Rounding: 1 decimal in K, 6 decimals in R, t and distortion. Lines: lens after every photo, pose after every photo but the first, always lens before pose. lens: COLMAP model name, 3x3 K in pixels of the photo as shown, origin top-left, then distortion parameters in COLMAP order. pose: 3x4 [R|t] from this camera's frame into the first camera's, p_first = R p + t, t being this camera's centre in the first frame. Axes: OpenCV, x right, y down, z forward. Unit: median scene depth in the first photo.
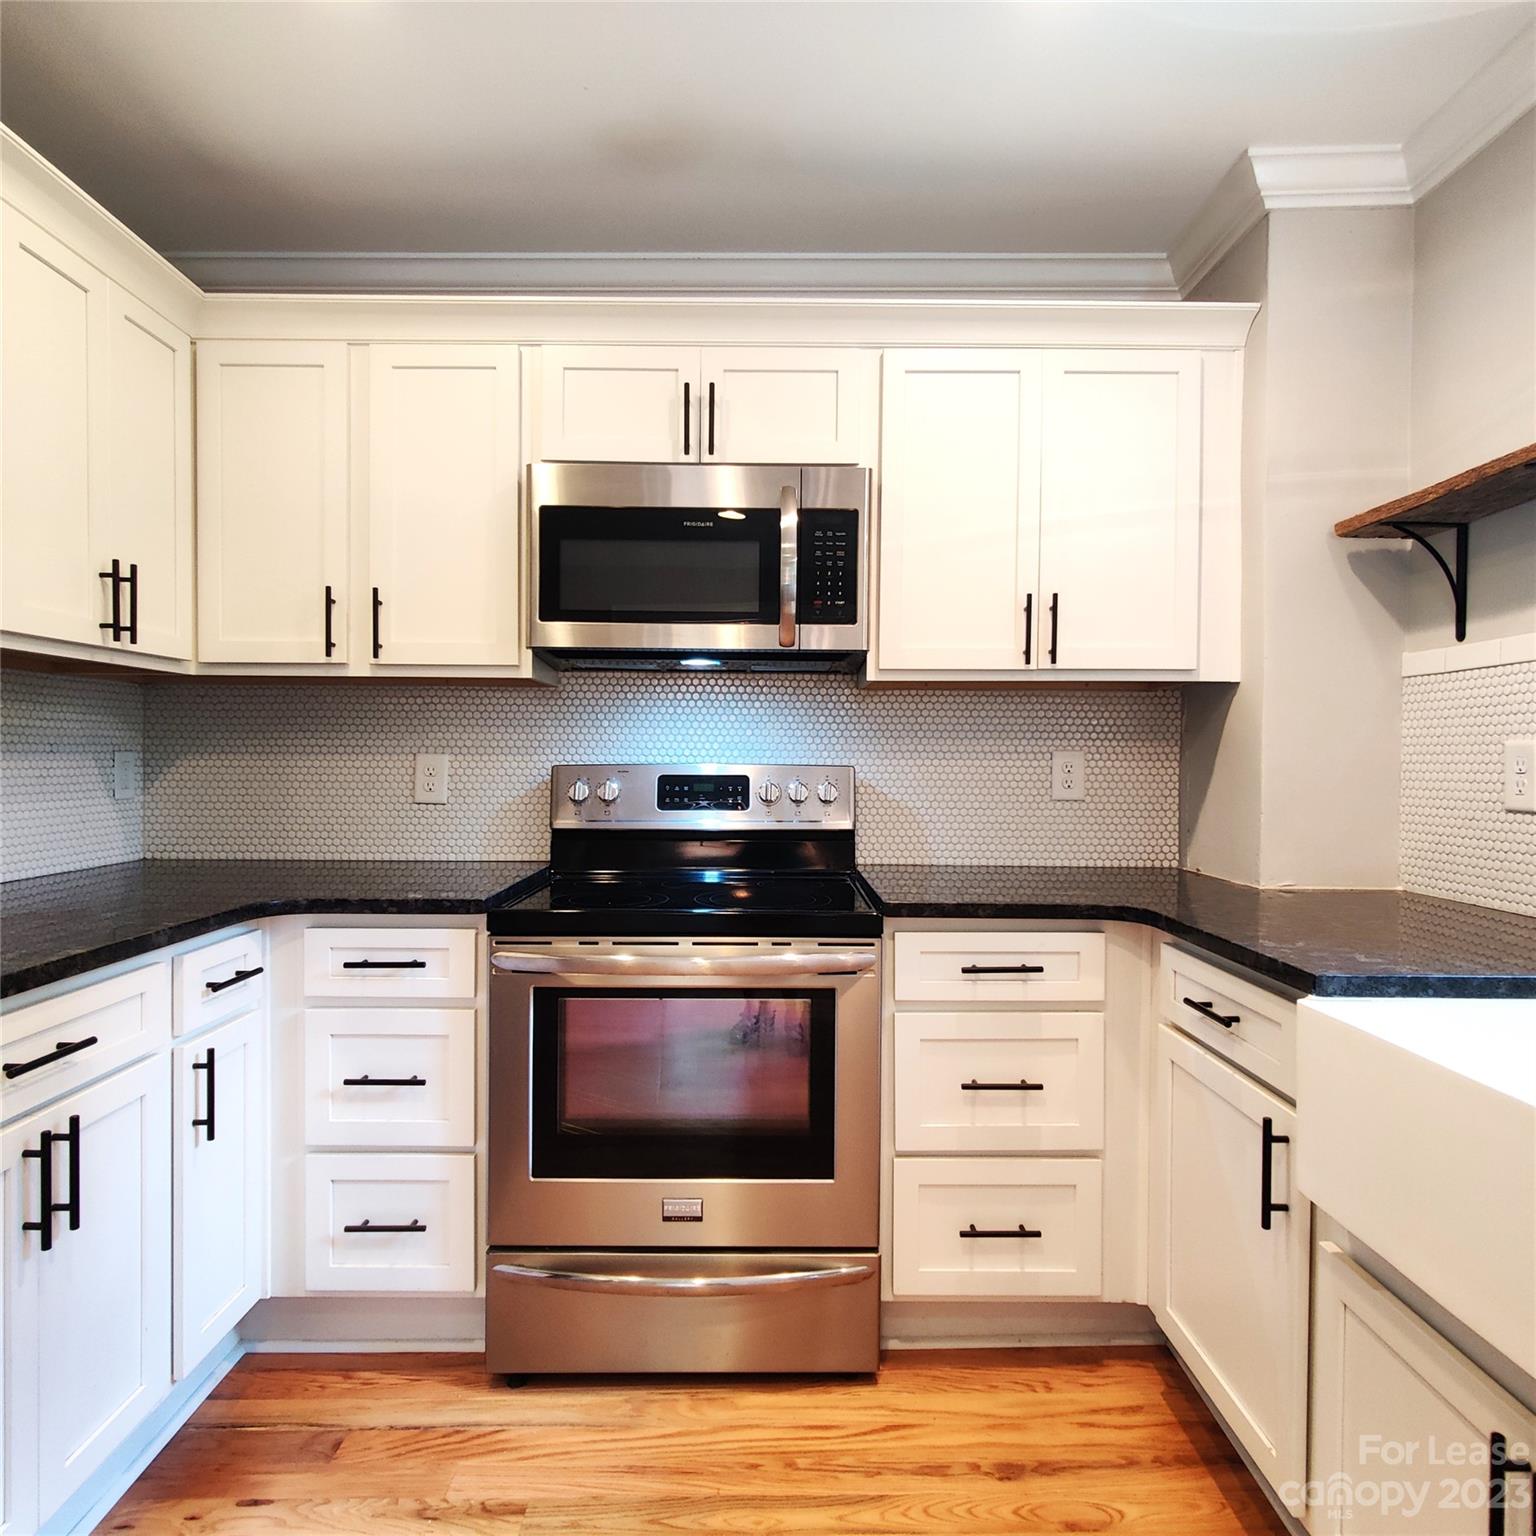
lens RADIAL K [[1003.6, 0, 769.0], [0, 1003.6, 771.8], [0, 0, 1]] dist [0.008681, -0.008835]
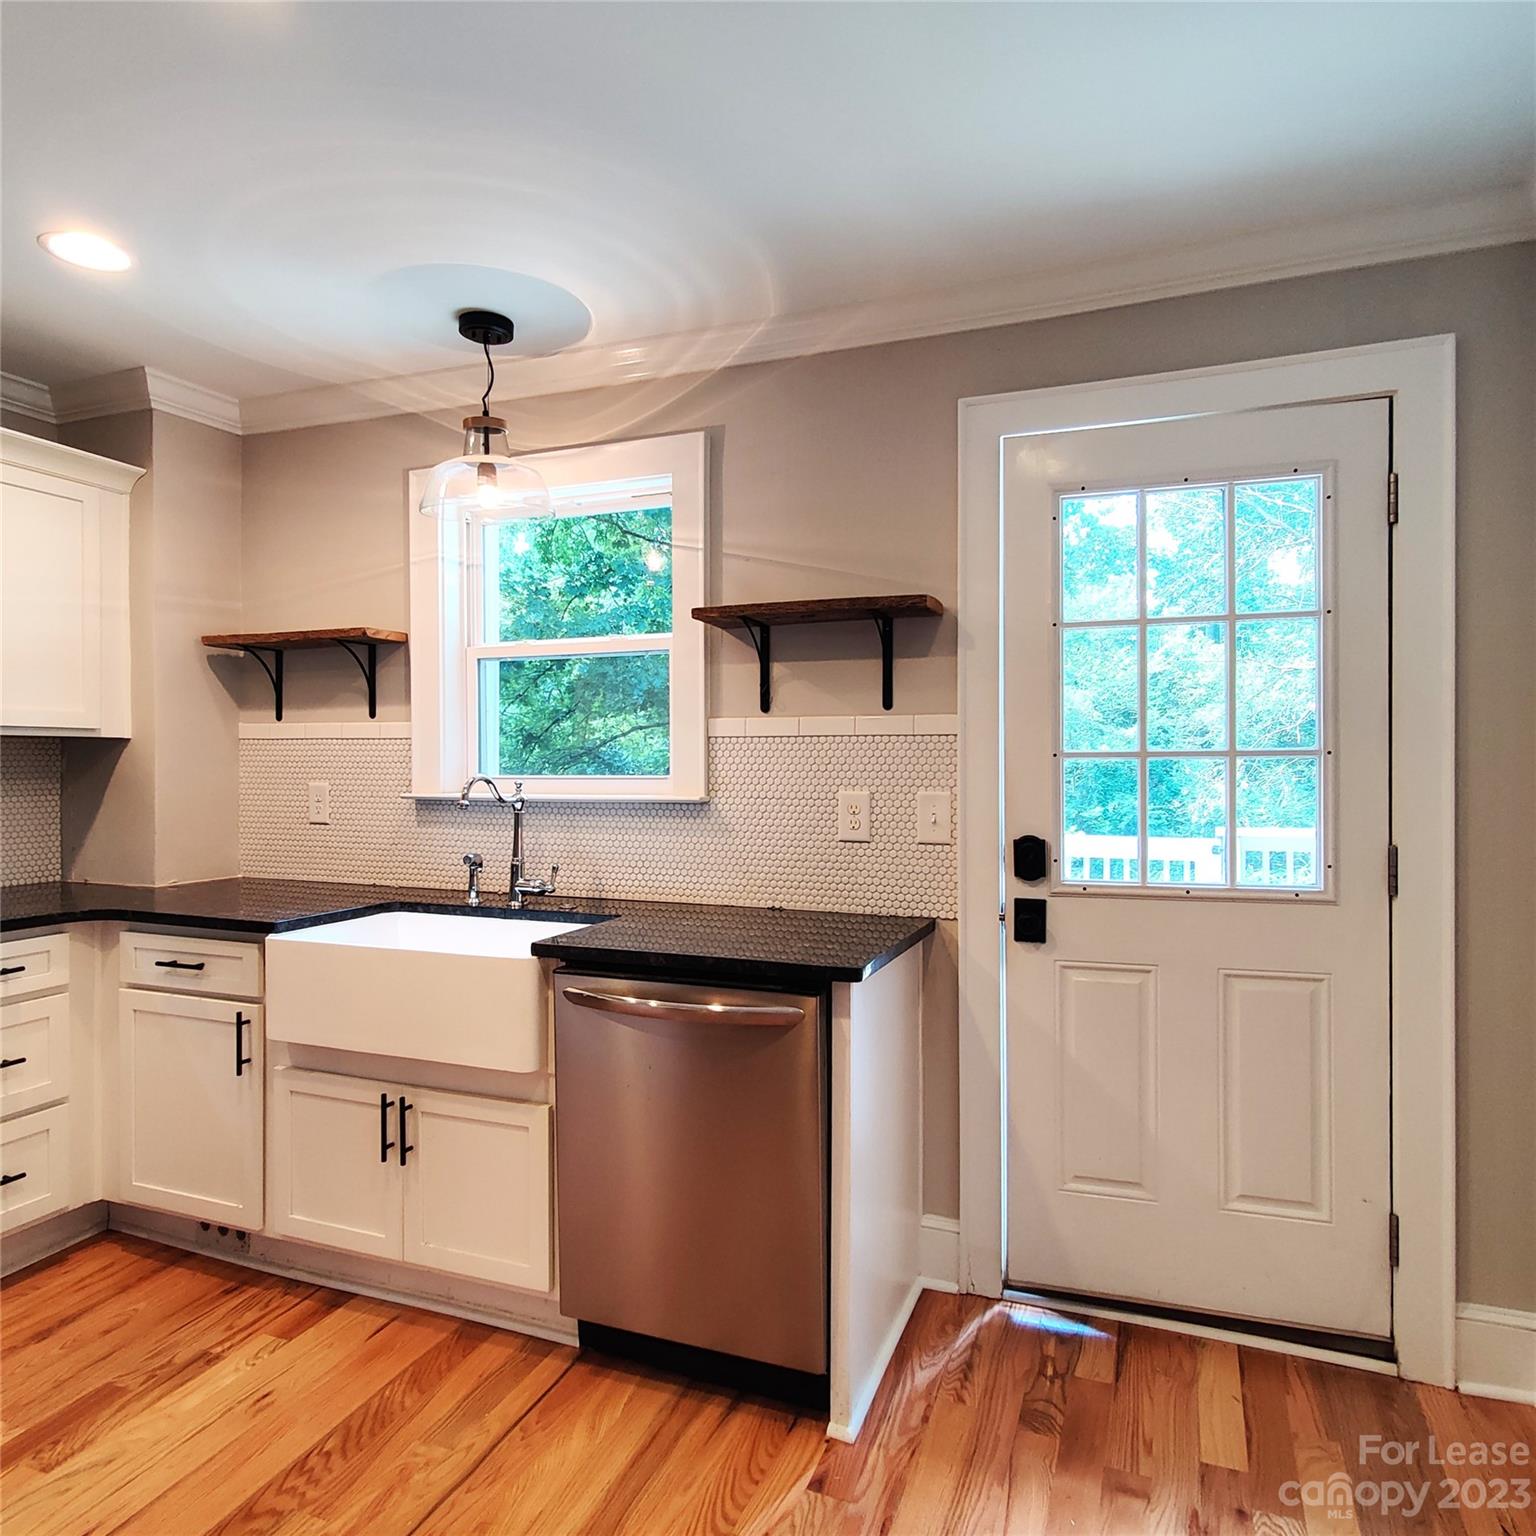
lens RADIAL K [[1014.8, 0, 768.1], [0, 1014.8, 771.6], [0, 0, 1]] dist [0.015199, -0.013544]
pose [[0.368808, -0.015233, 0.929381, -0.524615], [0.010795, 0.999868, 0.012105, -0.054350], [-0.929443, 0.005568, 0.368924, -0.330678]]
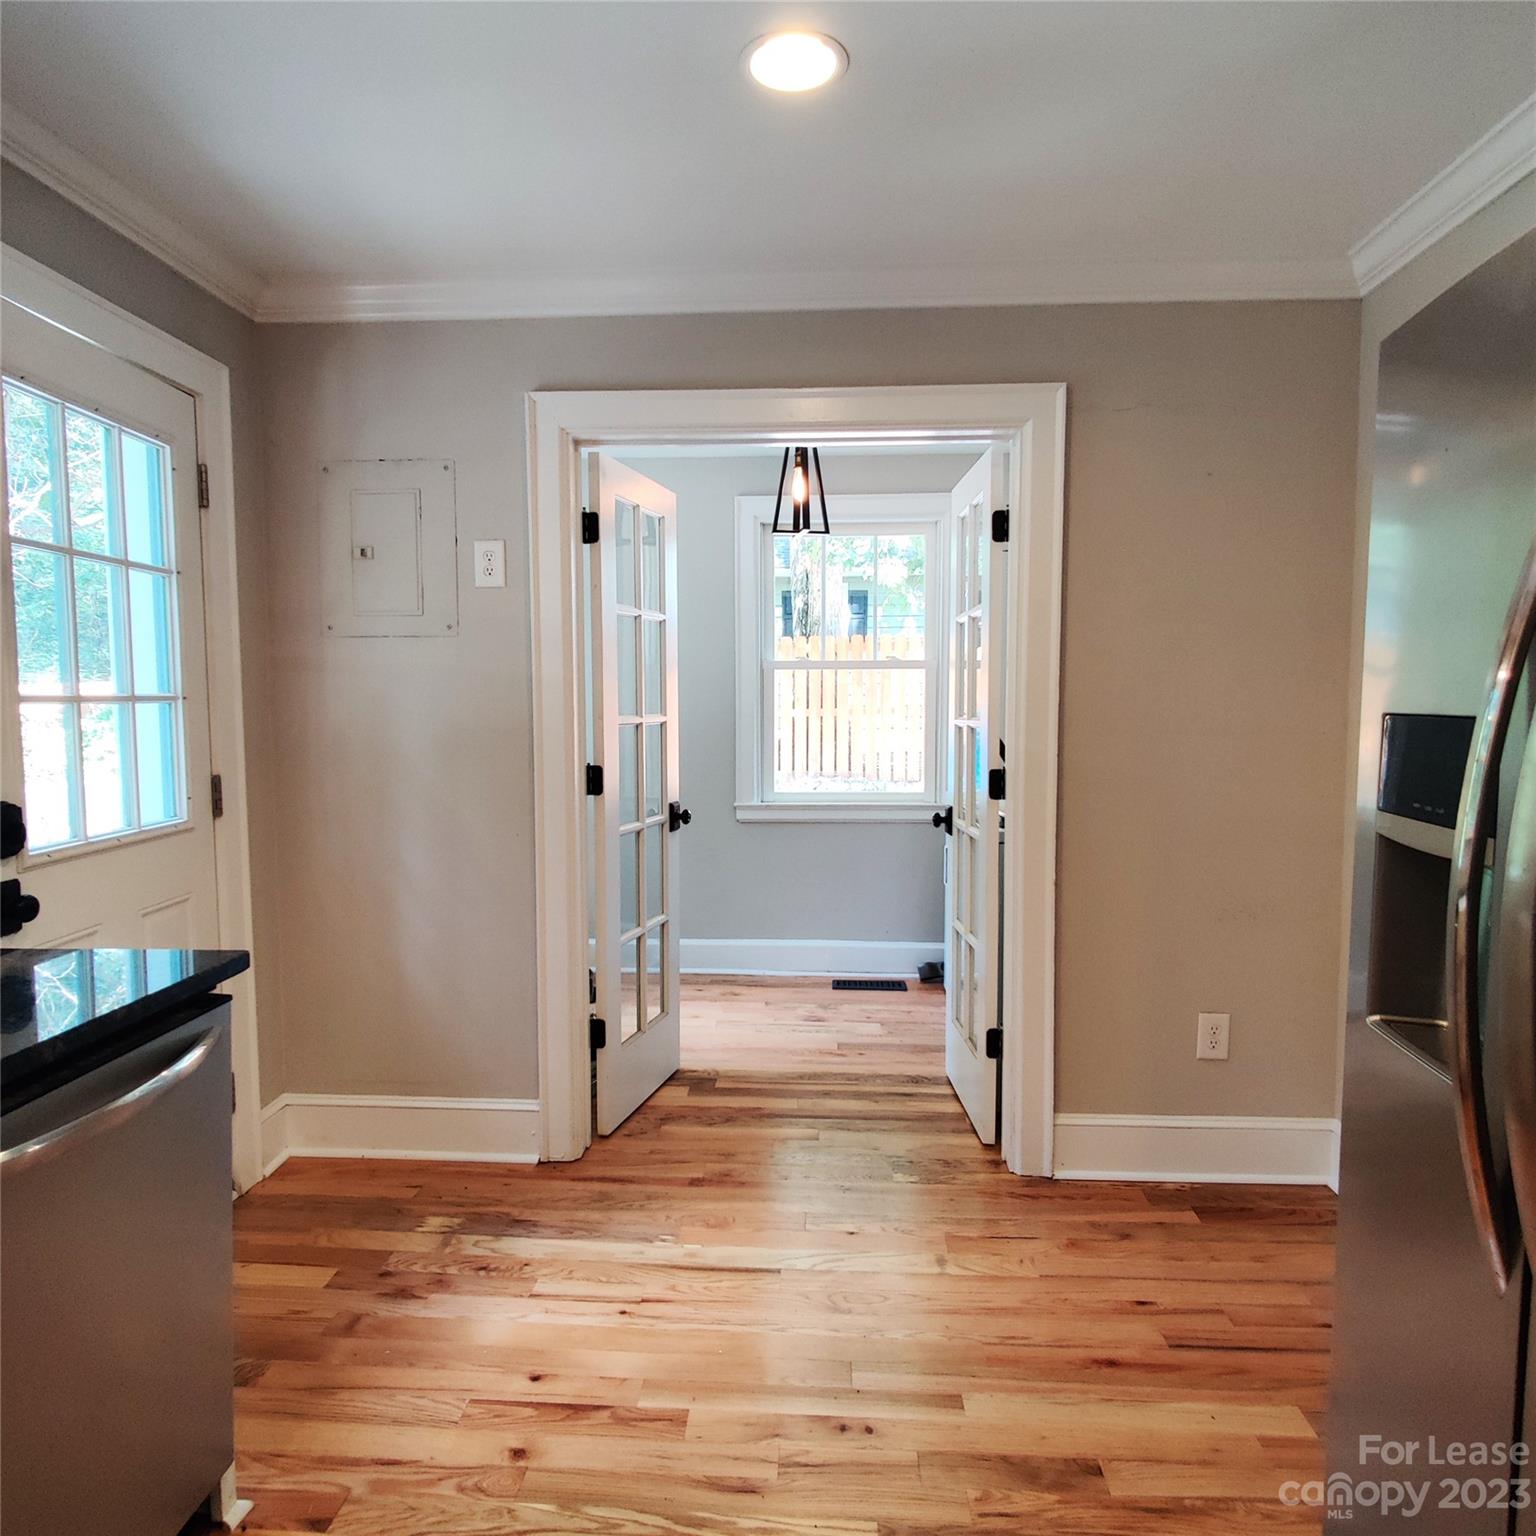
lens RADIAL K [[1003.6, 0, 769.0], [0, 1003.6, 771.8], [0, 0, 1]] dist [0.008681, -0.008835]
pose [[-0.998079, -0.007138, 0.061541, -0.095089], [-0.002359, 0.996999, 0.077377, -0.061924], [-0.061908, 0.077083, -0.995101, 0.639495]]
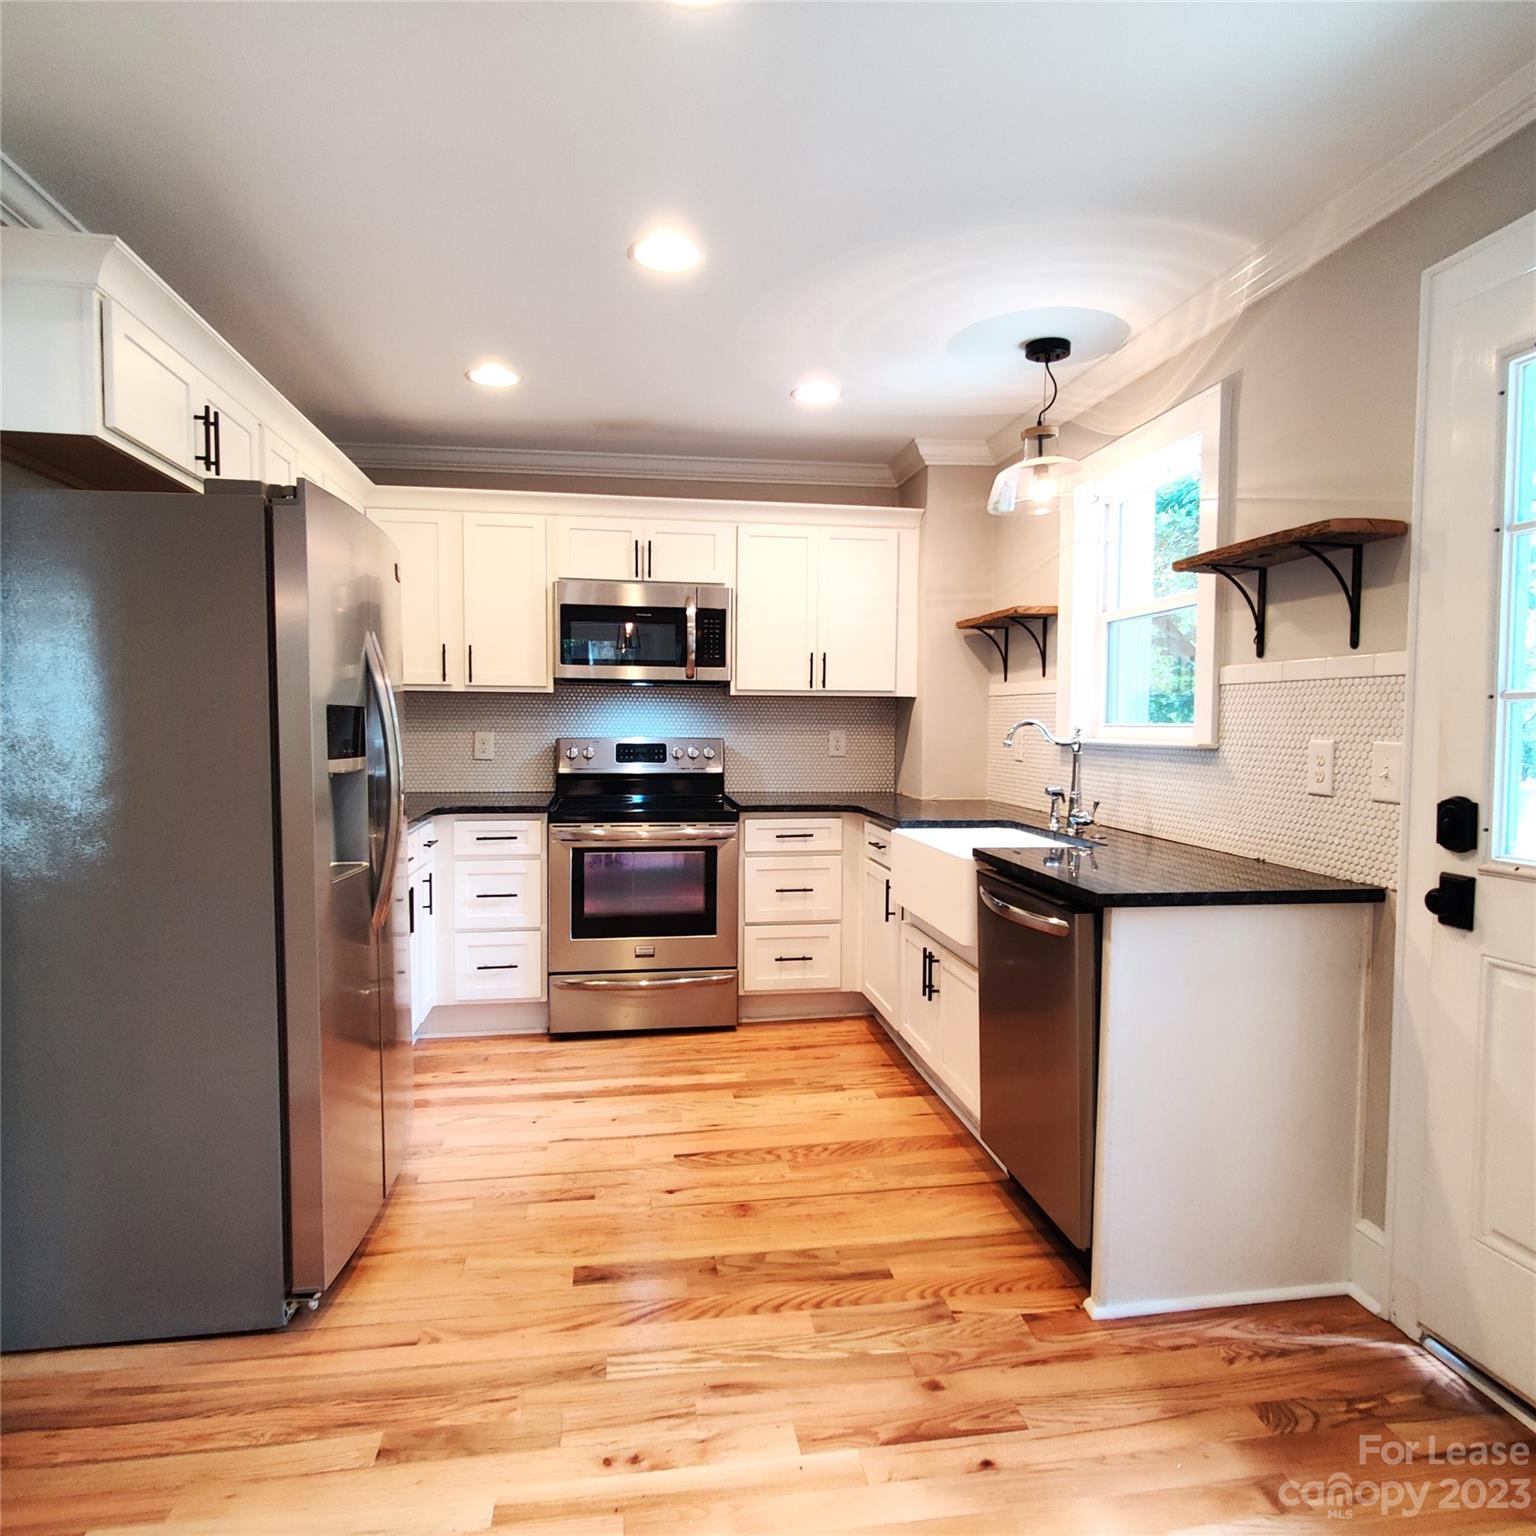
lens RADIAL K [[1003.6, 0, 769.0], [0, 1003.6, 771.8], [0, 0, 1]] dist [0.008681, -0.008835]
pose [[0.989408, -0.006780, 0.145004, -0.116426], [0.000475, 0.999055, 0.043469, -0.028553], [-0.145162, -0.042939, 0.988476, -0.979865]]
